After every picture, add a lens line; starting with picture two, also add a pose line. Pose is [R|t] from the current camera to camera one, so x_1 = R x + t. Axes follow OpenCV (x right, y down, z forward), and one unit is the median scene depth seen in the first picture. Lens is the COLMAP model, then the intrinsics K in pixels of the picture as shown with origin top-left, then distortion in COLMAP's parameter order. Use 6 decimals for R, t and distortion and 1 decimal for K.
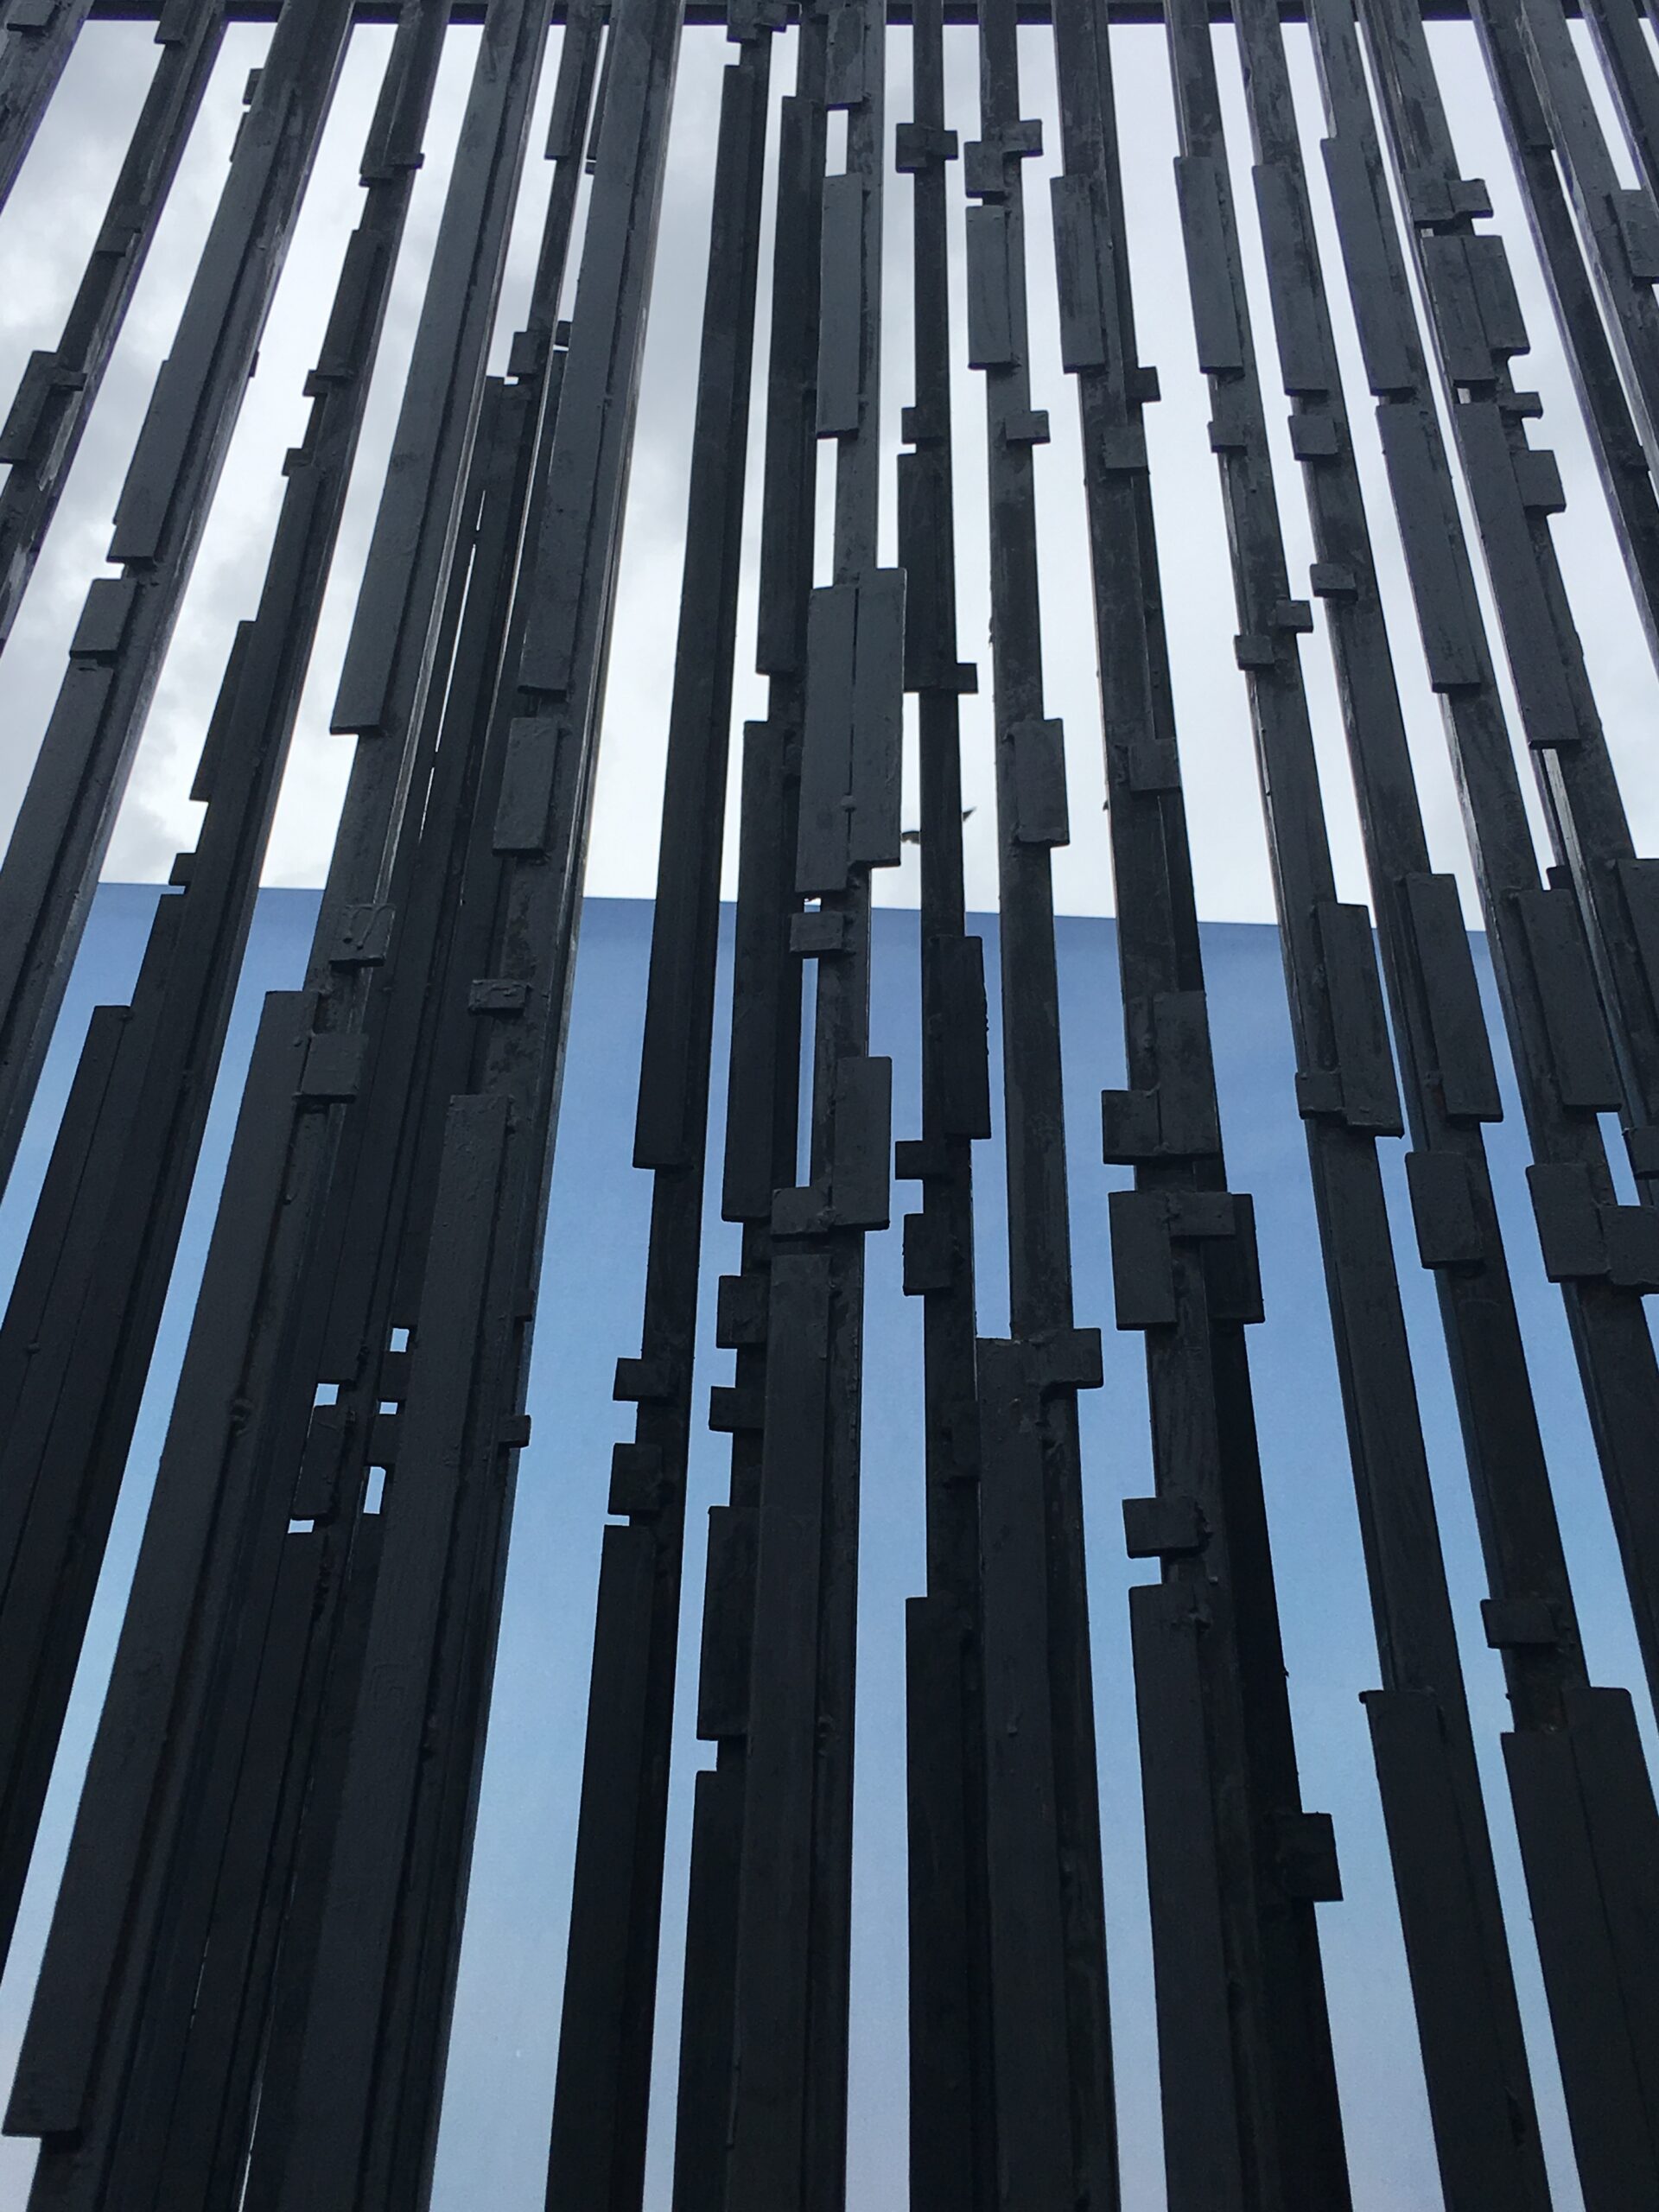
lens RADIAL K [[2741.5, 0, 831.1], [0, 2741.5, 1105.3], [0, 0, 1]] dist [-0.003487, 0.000000]
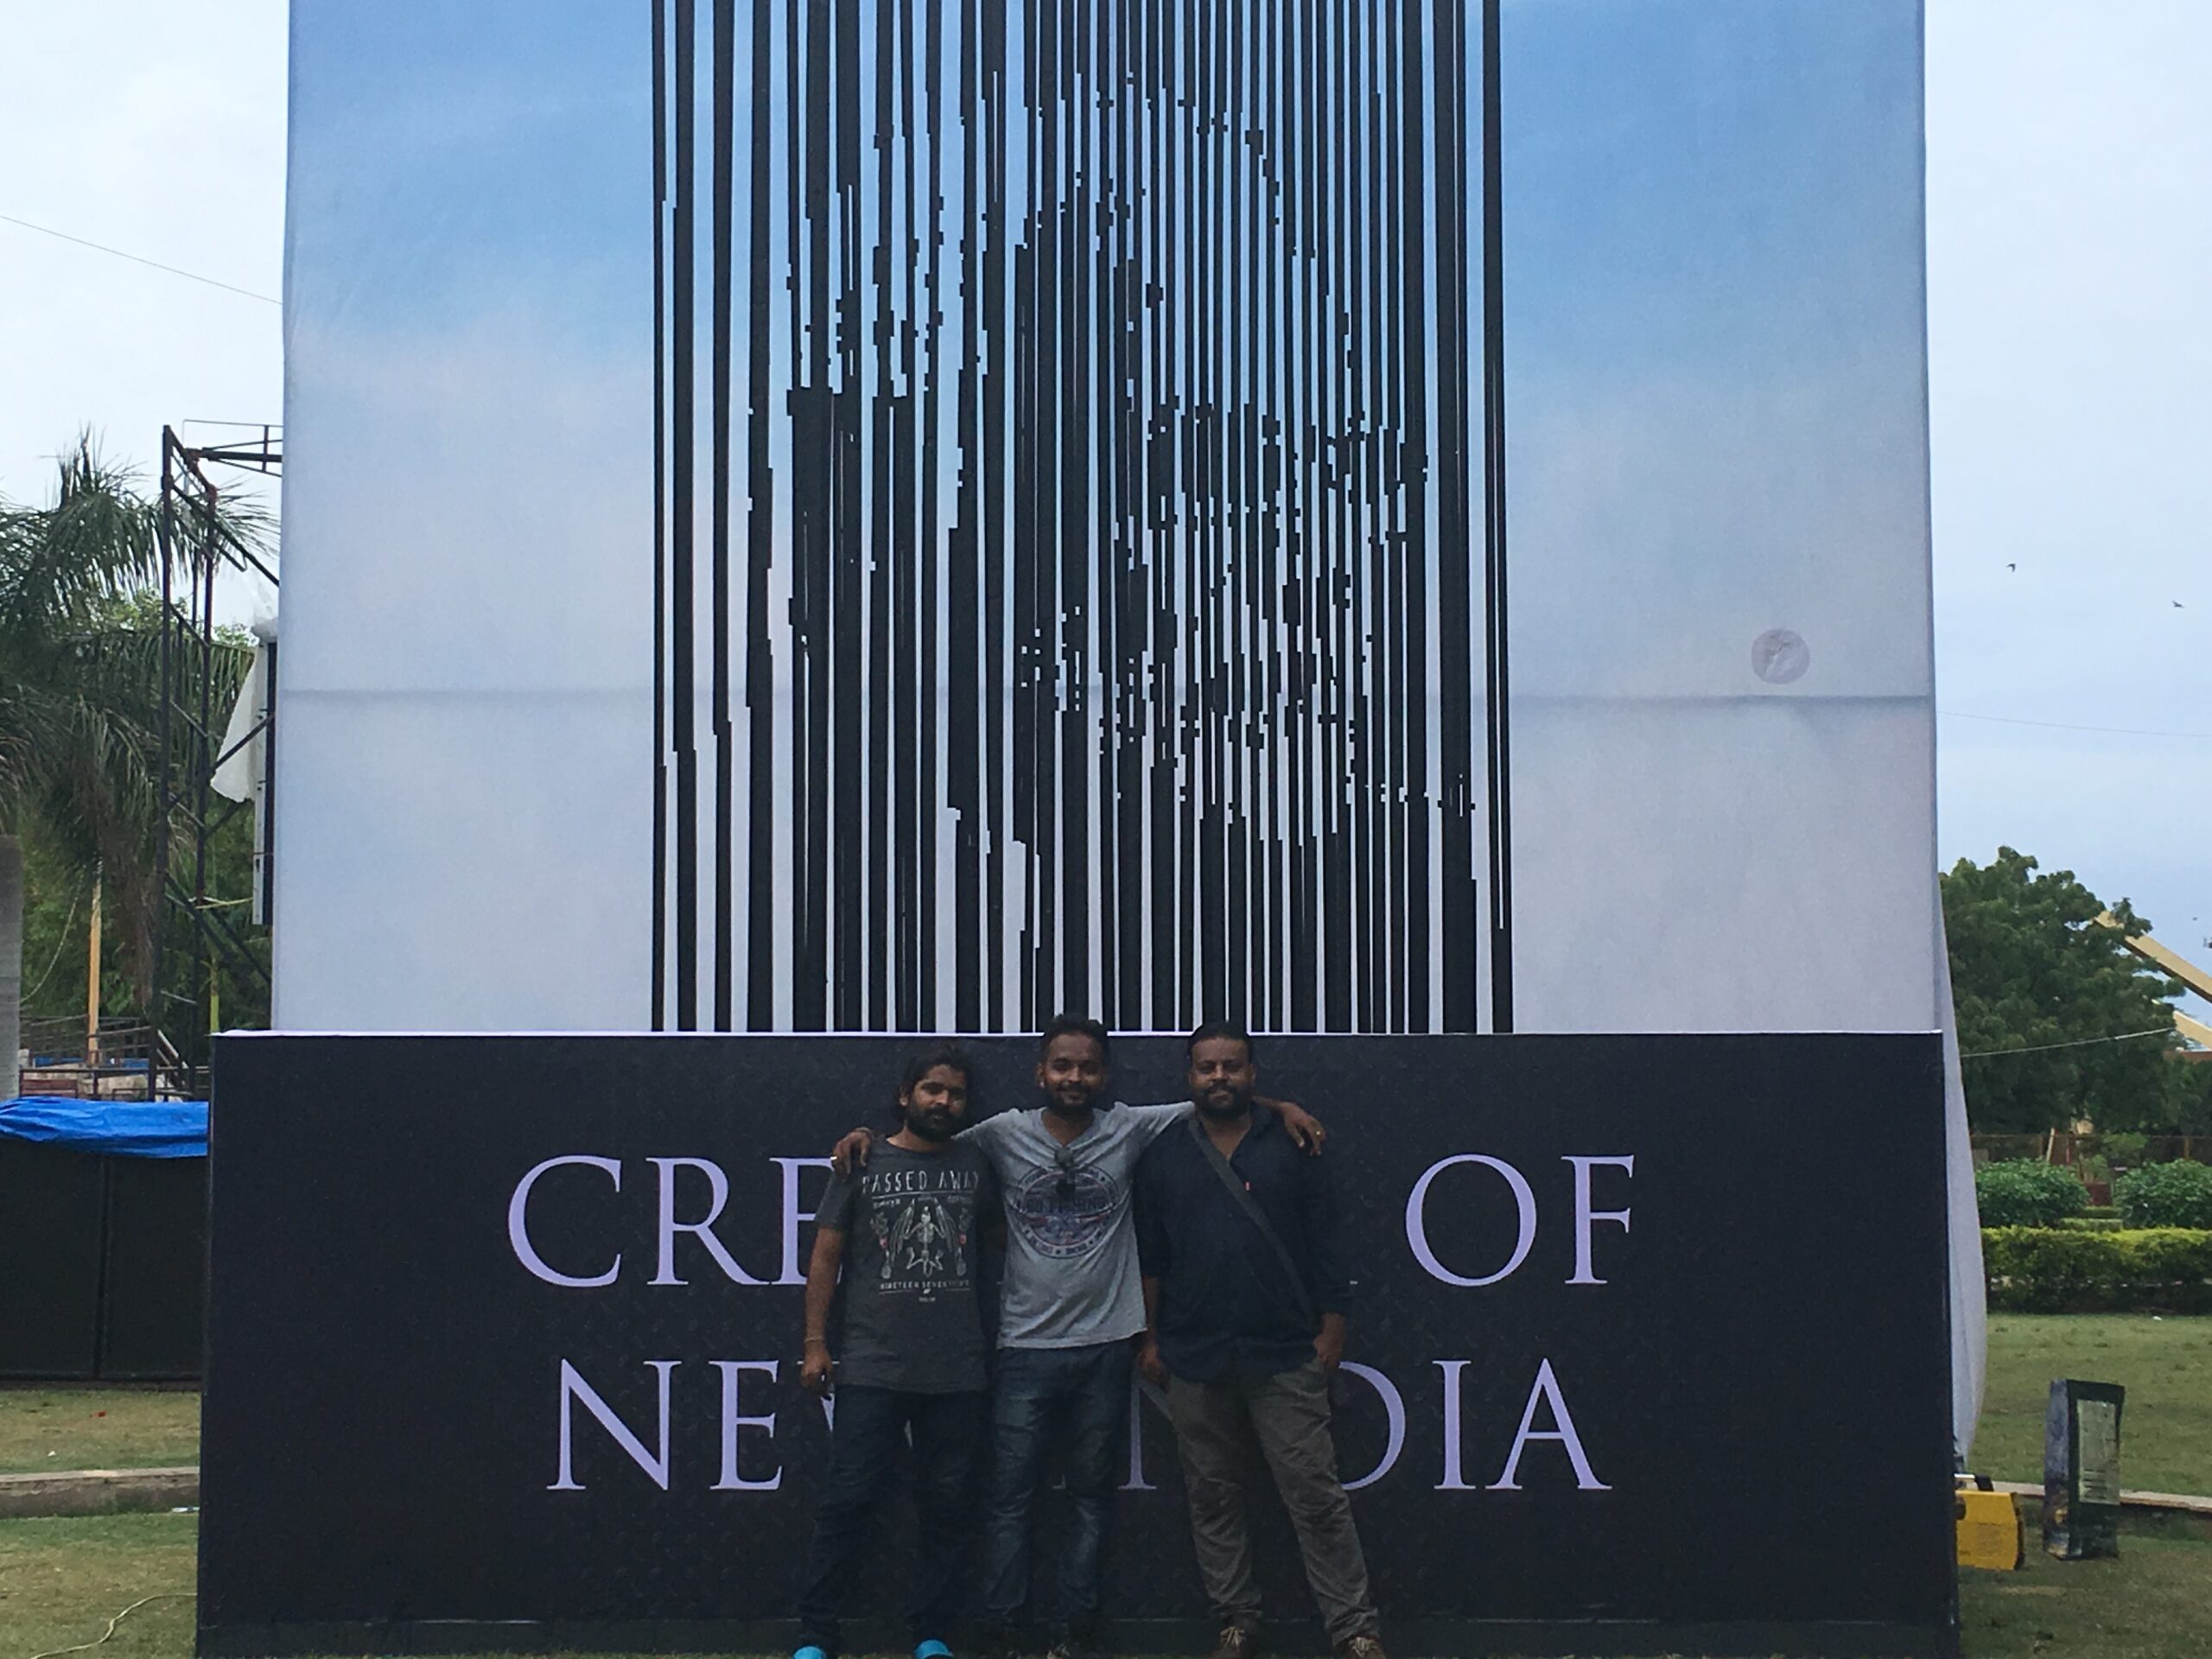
lens RADIAL K [[3670.3, 0, 1106.1], [0, 3670.3, 815.7], [0, 0, 1]] dist [0.072751, 0.000000]
pose [[0.999628, -0.022331, -0.015671, 0.051526], [0.027186, 0.767663, 0.640277, -4.685404], [-0.002268, -0.640464, 0.767985, -5.031684]]
